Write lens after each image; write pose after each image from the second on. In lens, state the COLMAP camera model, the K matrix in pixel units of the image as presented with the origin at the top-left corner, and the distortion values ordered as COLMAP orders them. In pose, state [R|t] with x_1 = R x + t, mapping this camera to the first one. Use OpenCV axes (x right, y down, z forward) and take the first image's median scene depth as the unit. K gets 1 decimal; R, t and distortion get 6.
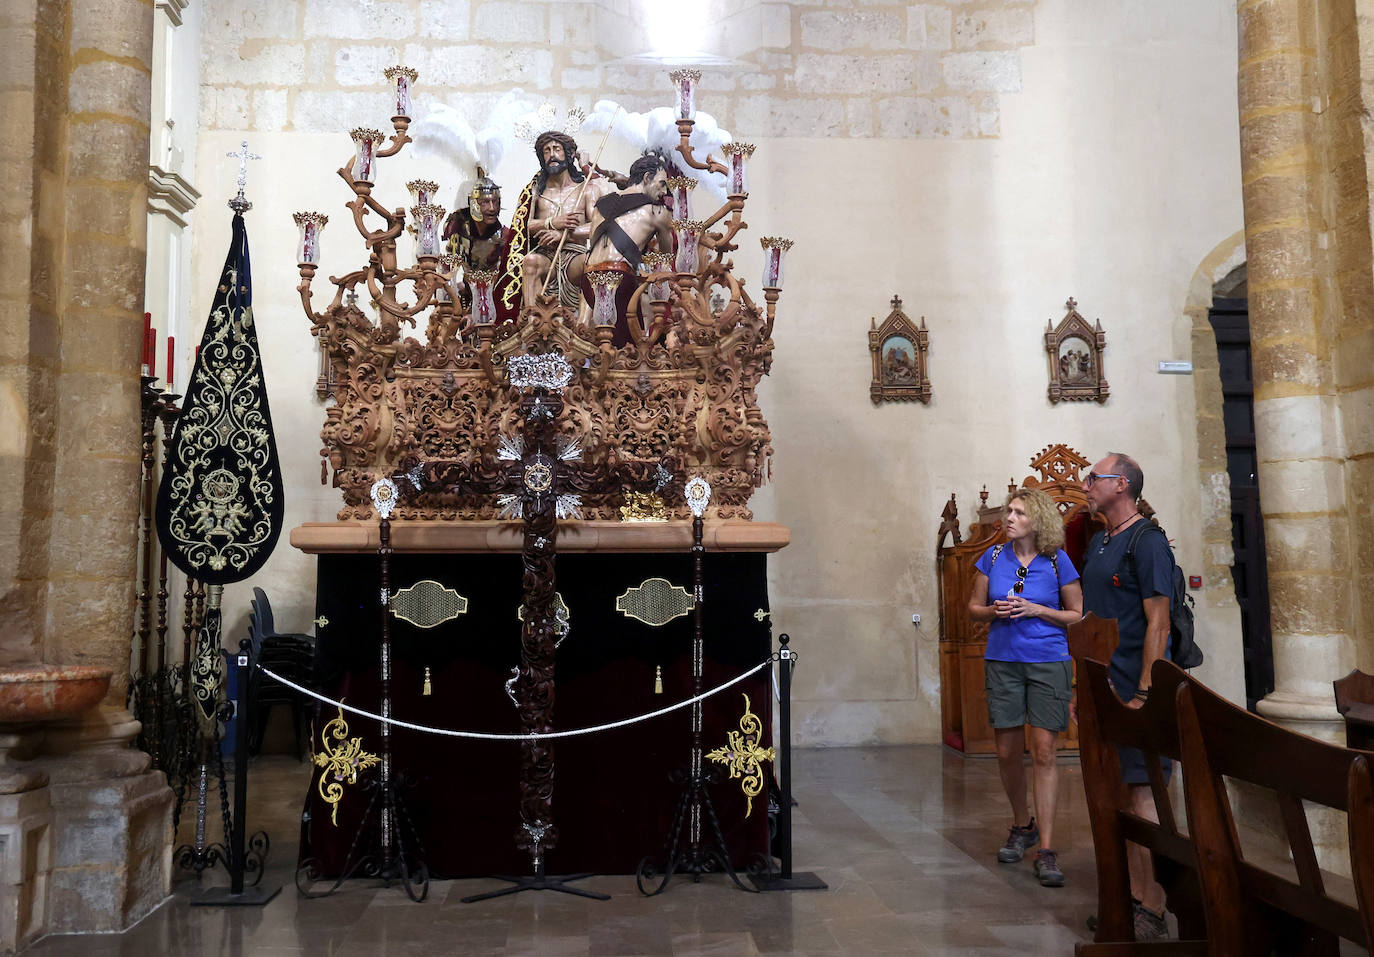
lens RADIAL K [[1490.2, 0, 710.8], [0, 1490.2, 453.2], [0, 0, 1]] dist [-0.012769, 0.102588]
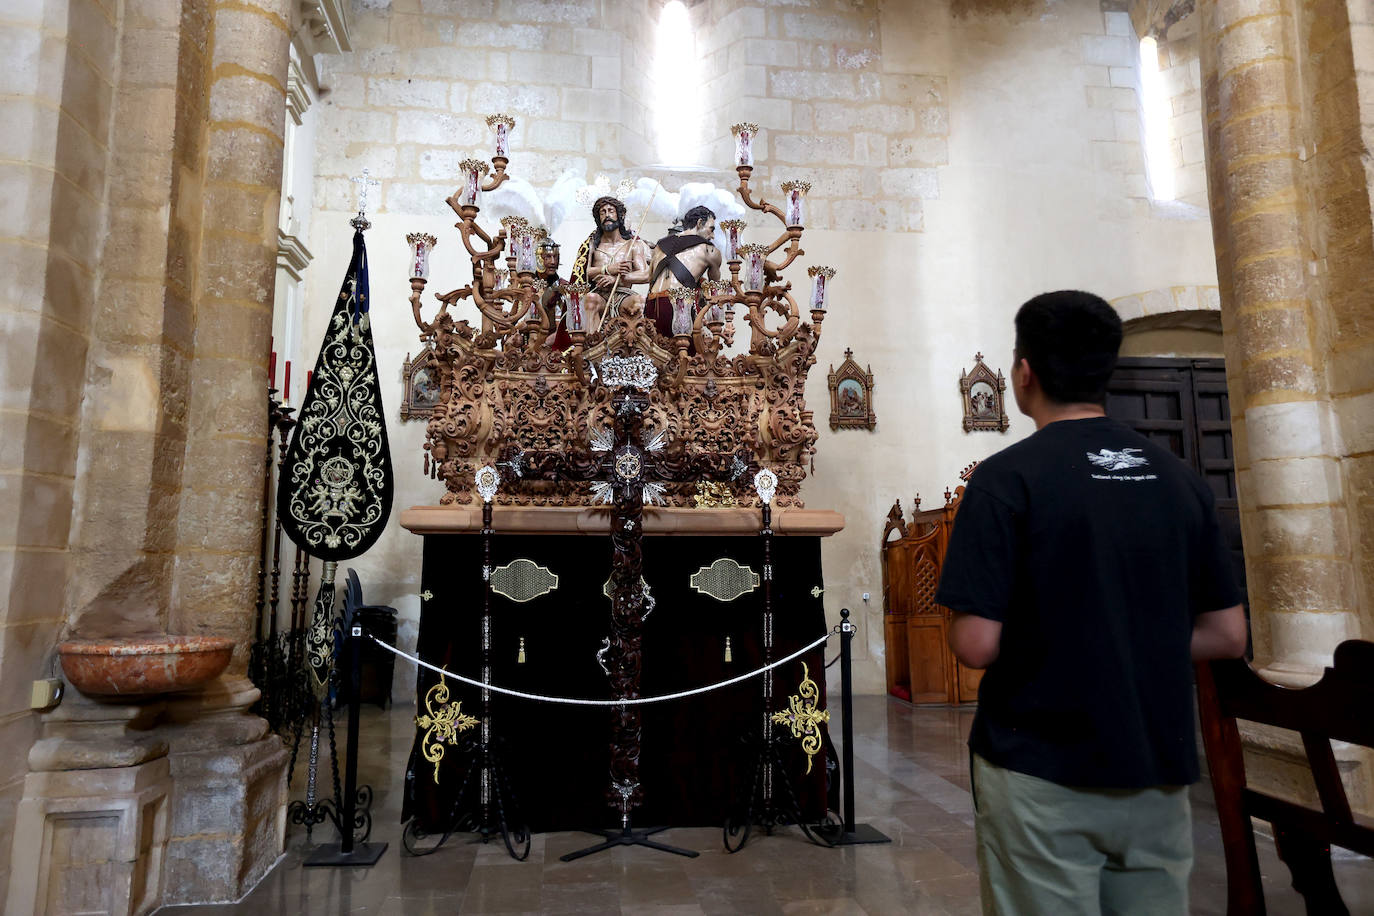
lens RADIAL K [[984.8, 0, 678.7], [0, 984.8, 444.1], [0, 0, 1]] dist [-0.031793, 0.078731]
pose [[0.998946, 0.012188, 0.044244, -0.106695], [-0.010273, 0.999011, -0.043260, 0.030047], [-0.044727, 0.042759, 0.998084, 0.255816]]
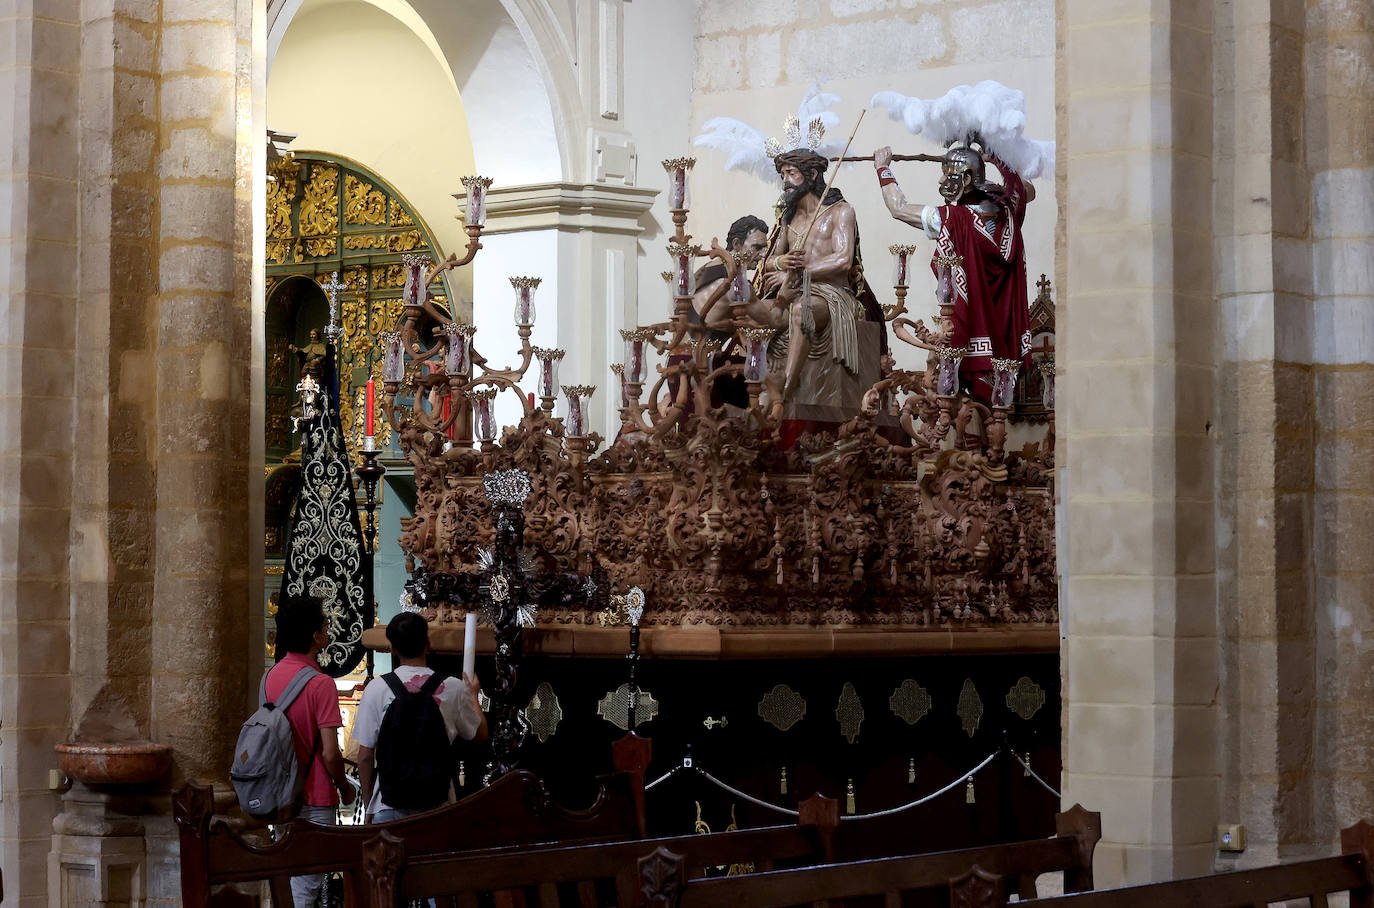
lens RADIAL K [[3801.0, 0, 687.0], [0, 3801.0, 454.0], [0, 0, 1]] dist [-0.415637, 0.674816]
pose [[0.726912, -0.017591, -0.686505, 1.784778], [0.057468, 0.997724, 0.035286, -0.161854], [0.684322, -0.065102, 0.726268, -0.846392]]
